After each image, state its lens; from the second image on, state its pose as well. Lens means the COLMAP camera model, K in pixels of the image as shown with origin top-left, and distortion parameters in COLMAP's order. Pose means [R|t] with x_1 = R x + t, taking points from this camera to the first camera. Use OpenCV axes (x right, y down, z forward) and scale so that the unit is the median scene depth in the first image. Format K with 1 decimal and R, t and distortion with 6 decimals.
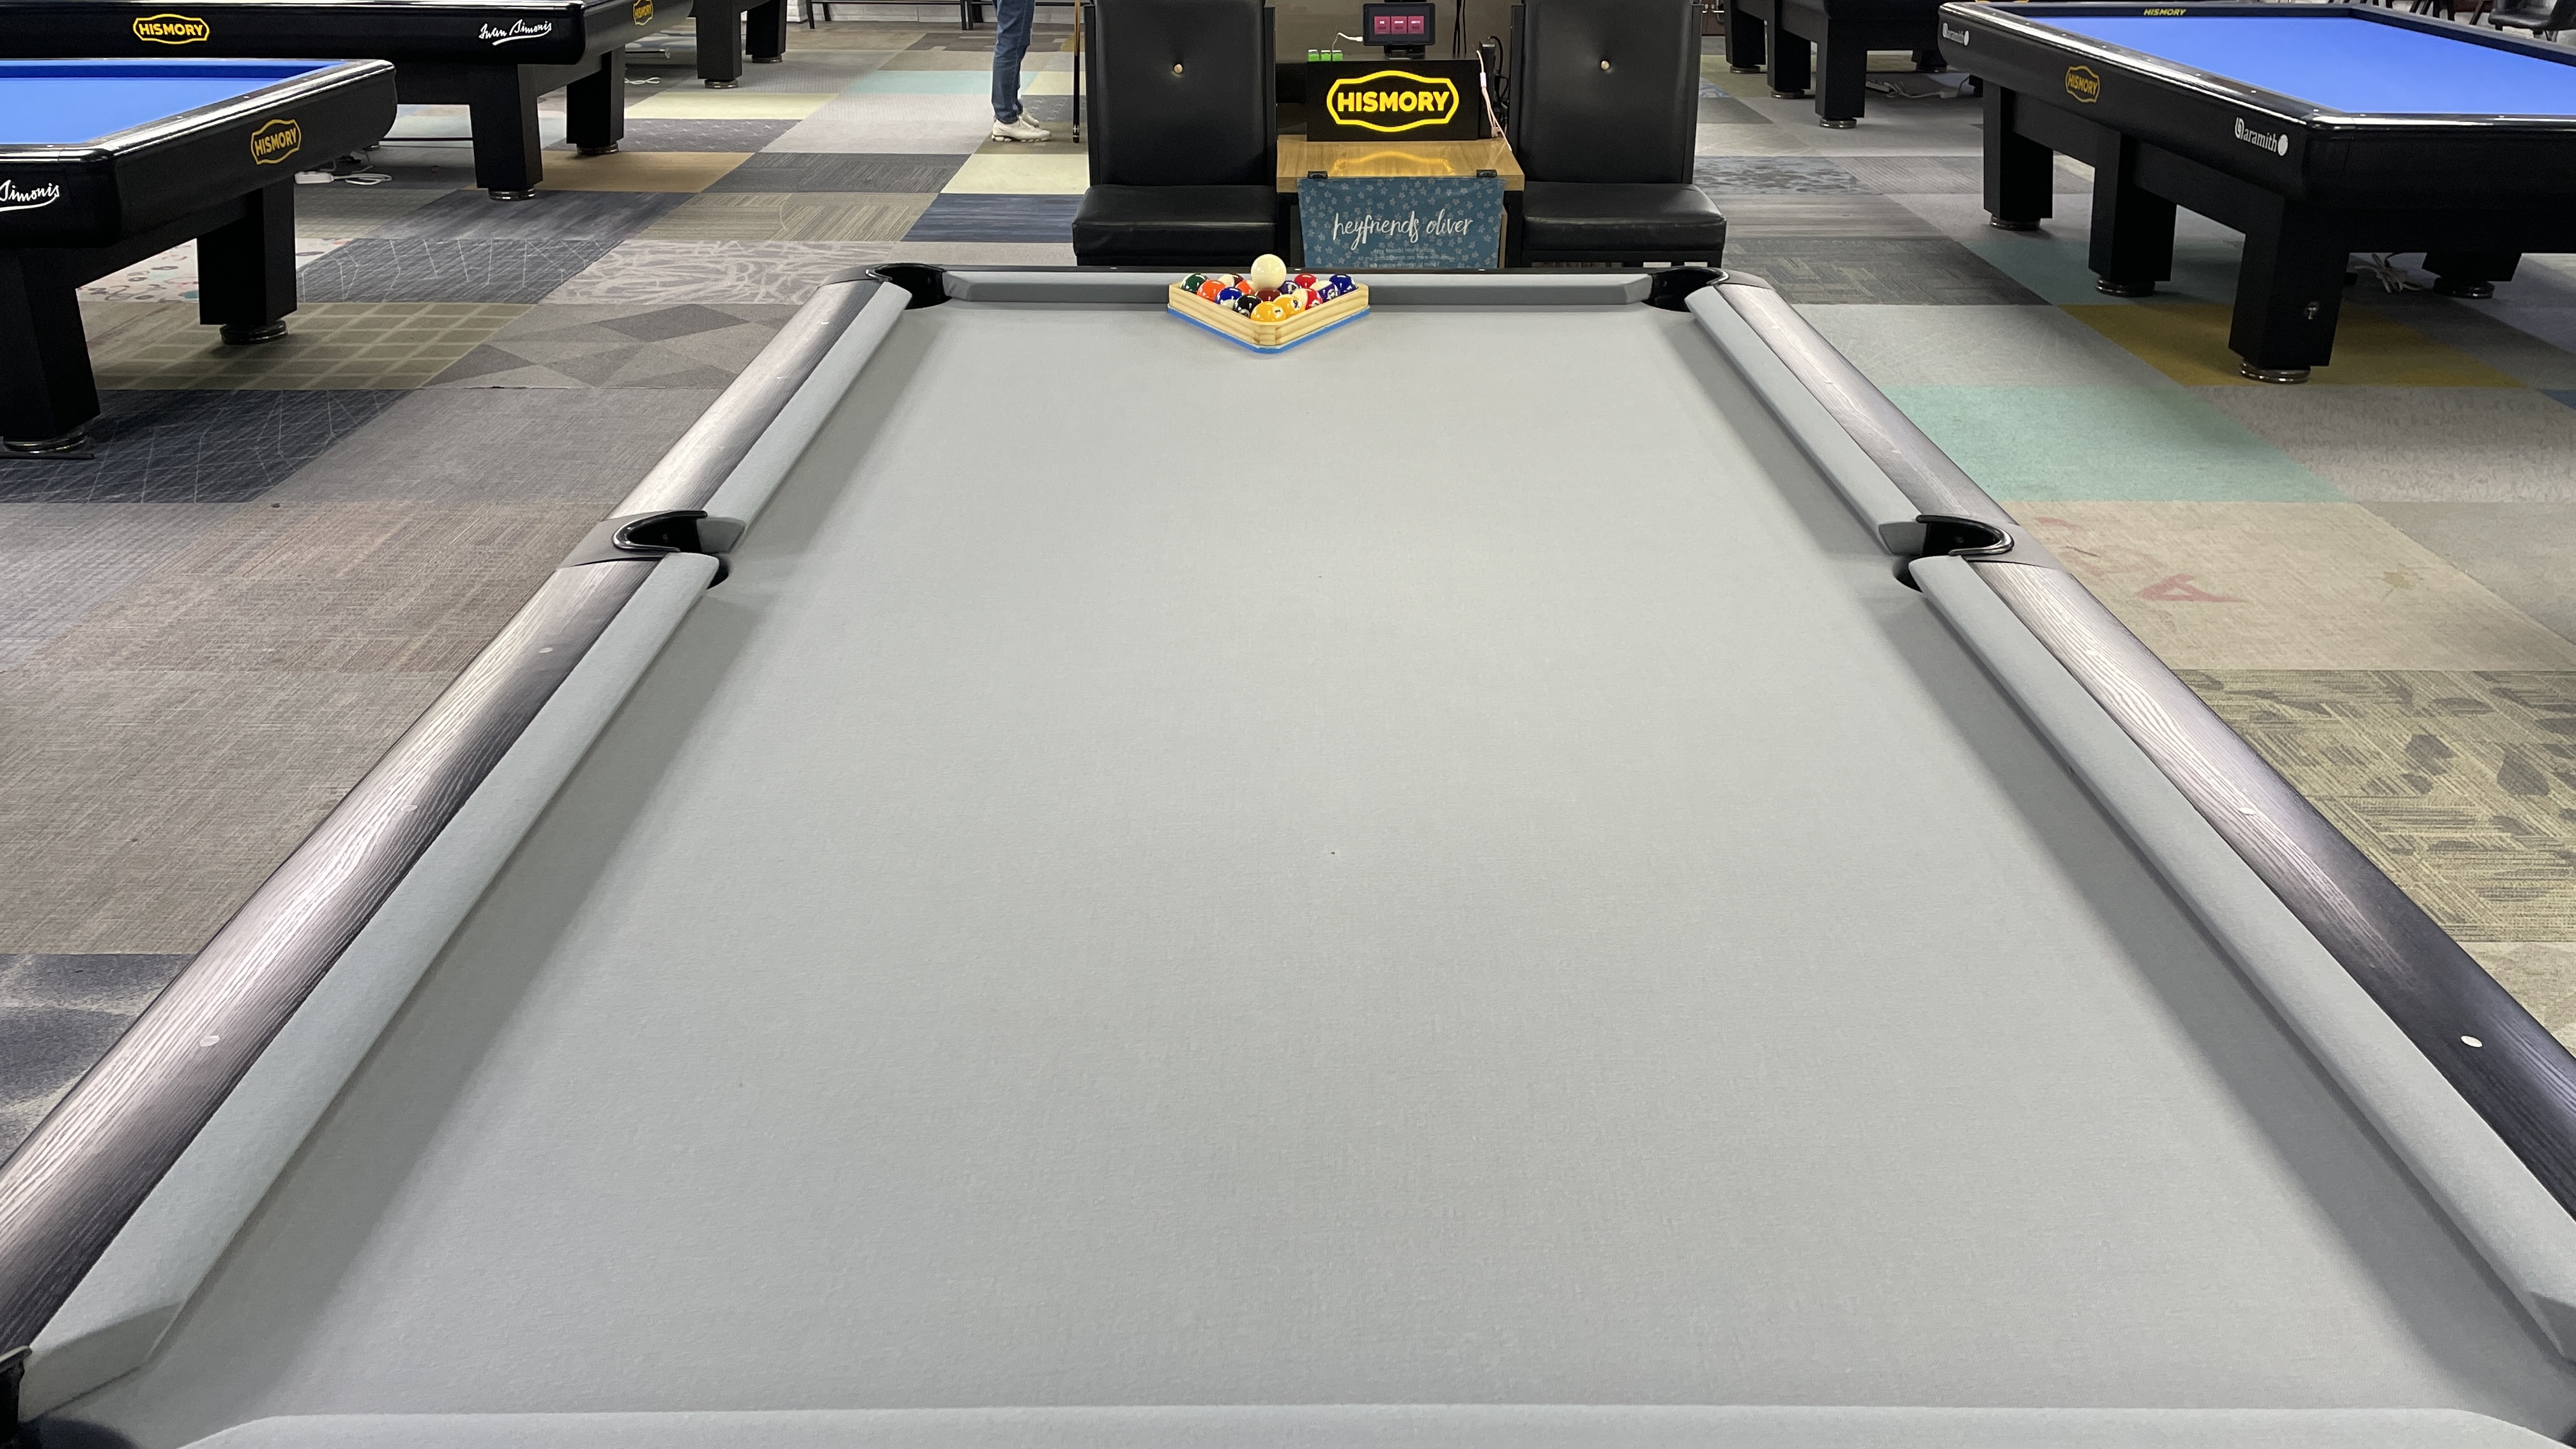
lens RADIAL K [[1899.1, 0, 1288.0], [0, 1899.1, 724.5], [0, 0, 1]] dist [0.078398, -0.096013]
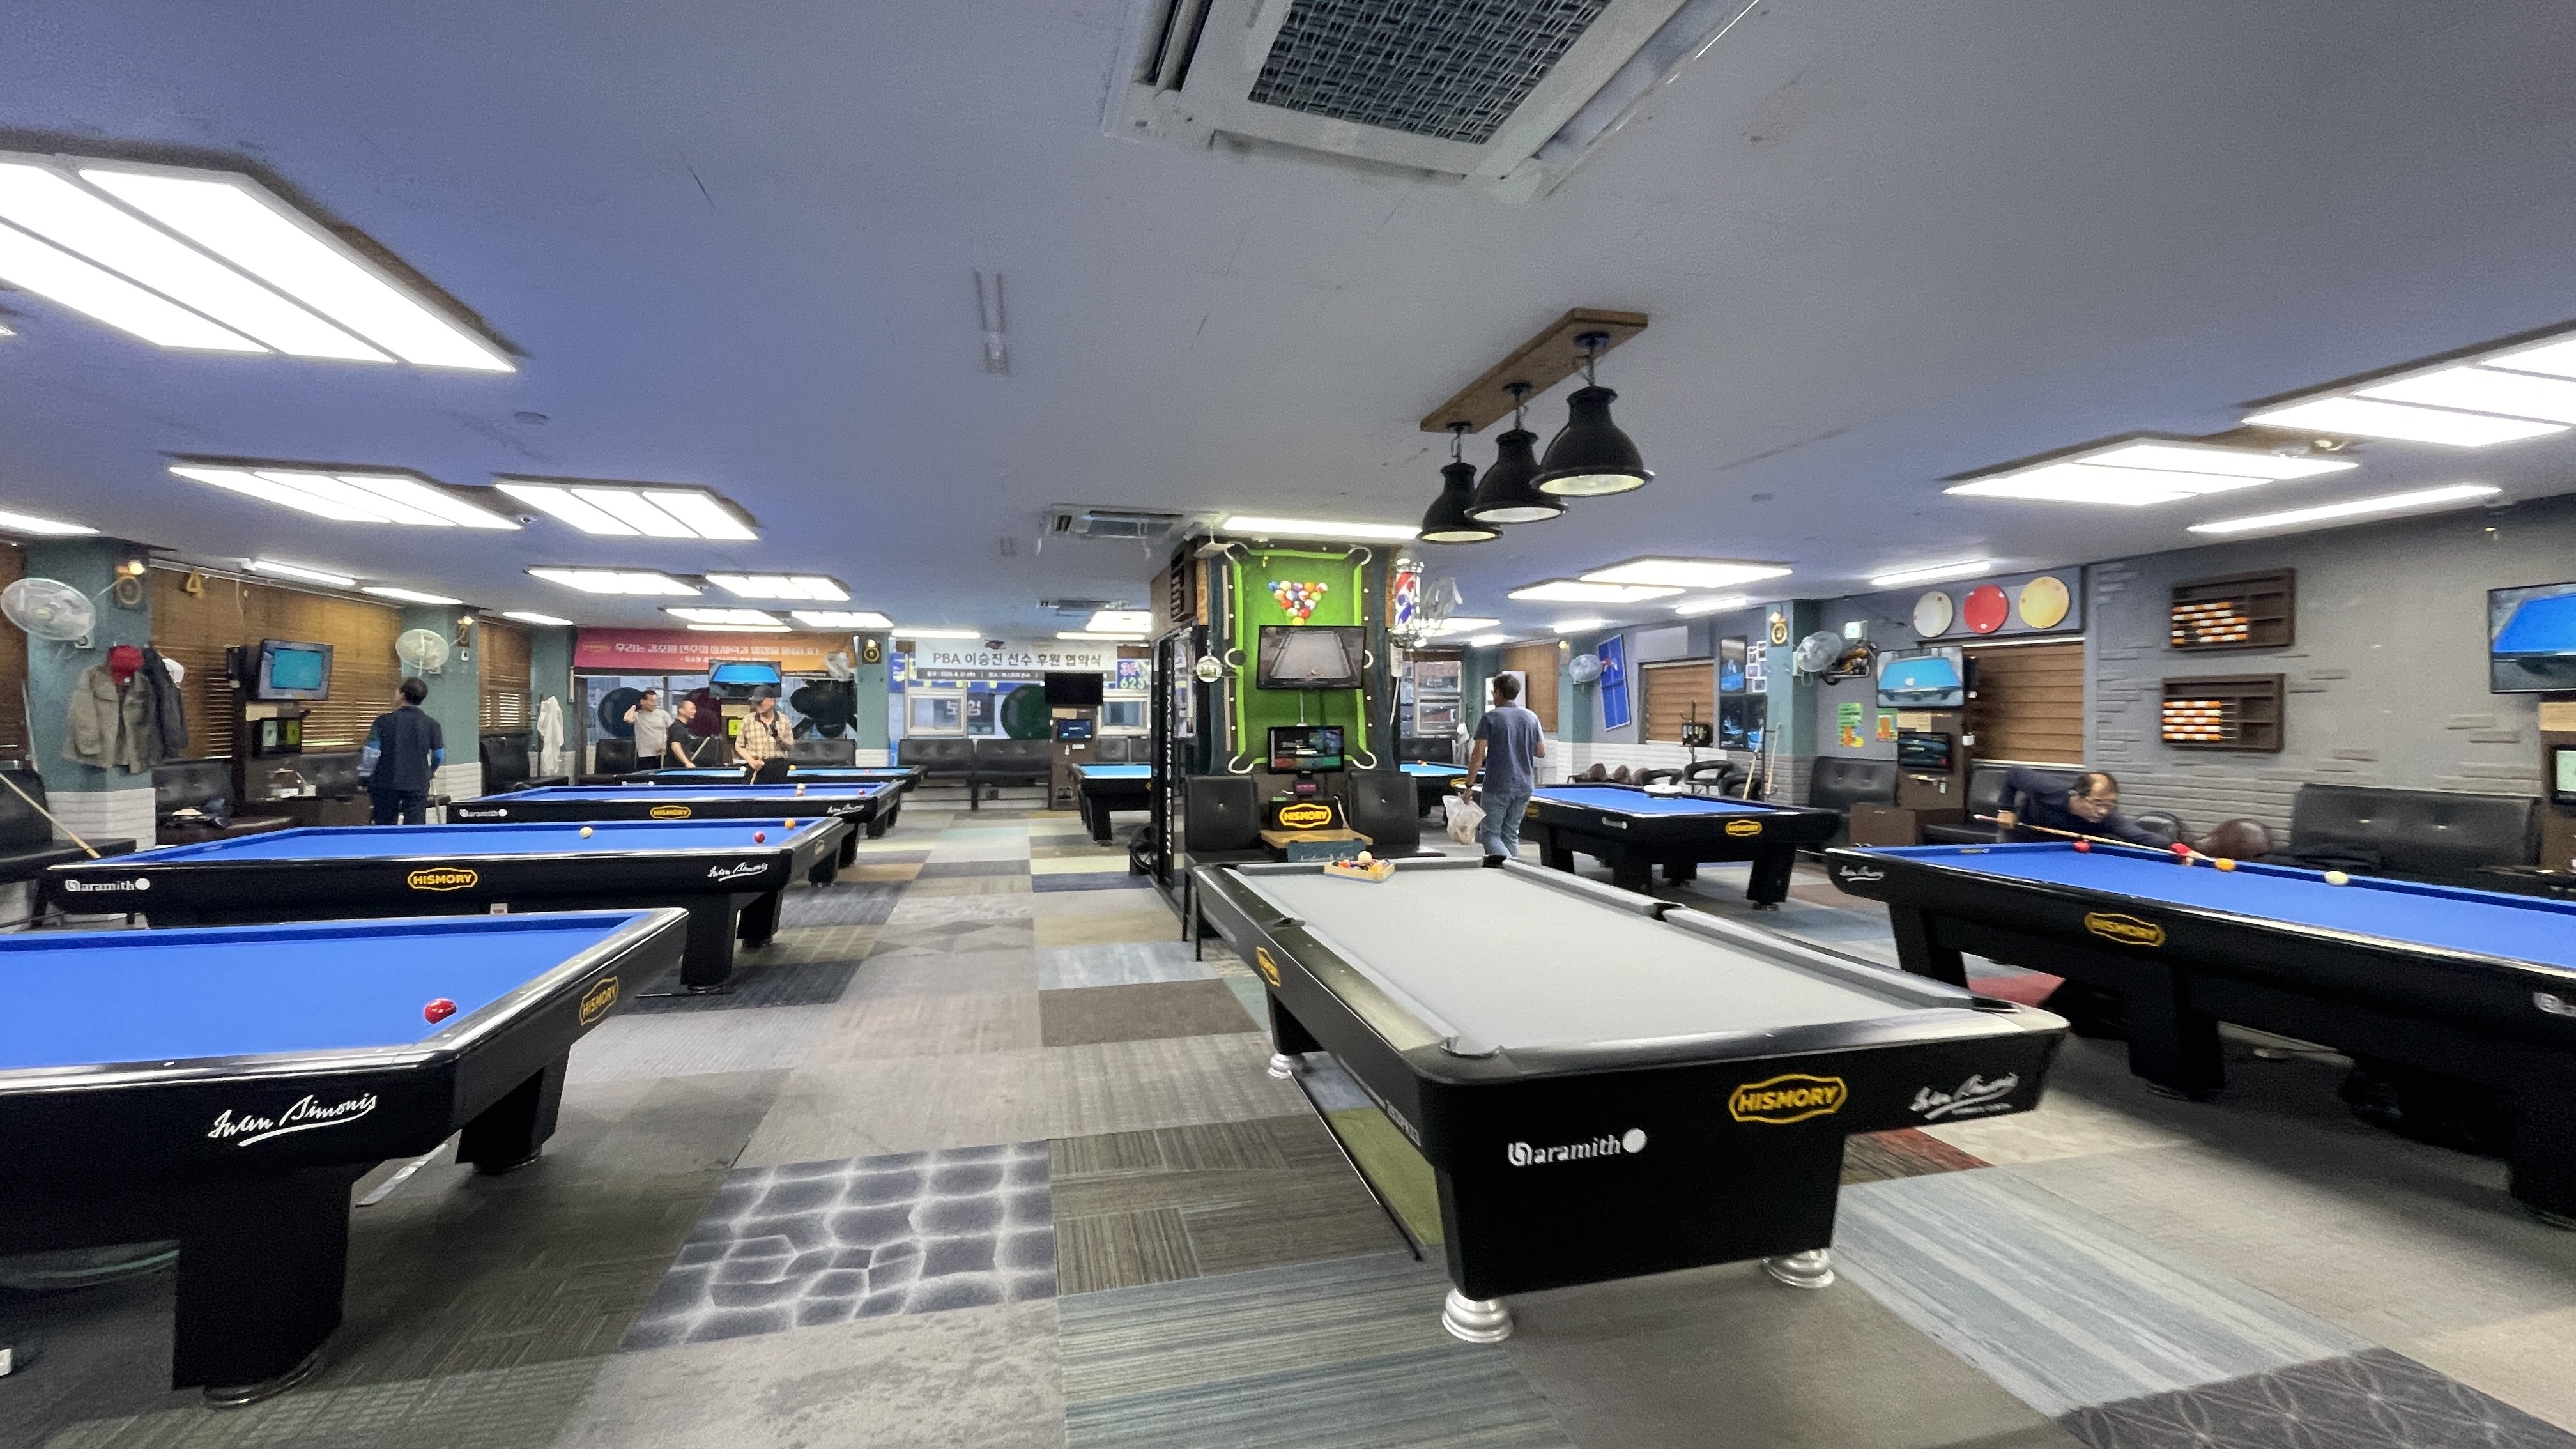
lens RADIAL K [[1028.3, 0, 1288.0], [0, 1028.3, 724.5], [0, 0, 1]] dist [0.001425, 0.000071]
pose [[0.969882, -0.003699, 0.243546, -0.292851], [0.106776, 0.905148, -0.411468, 0.115103], [-0.218923, 0.425080, 0.878282, -0.221327]]
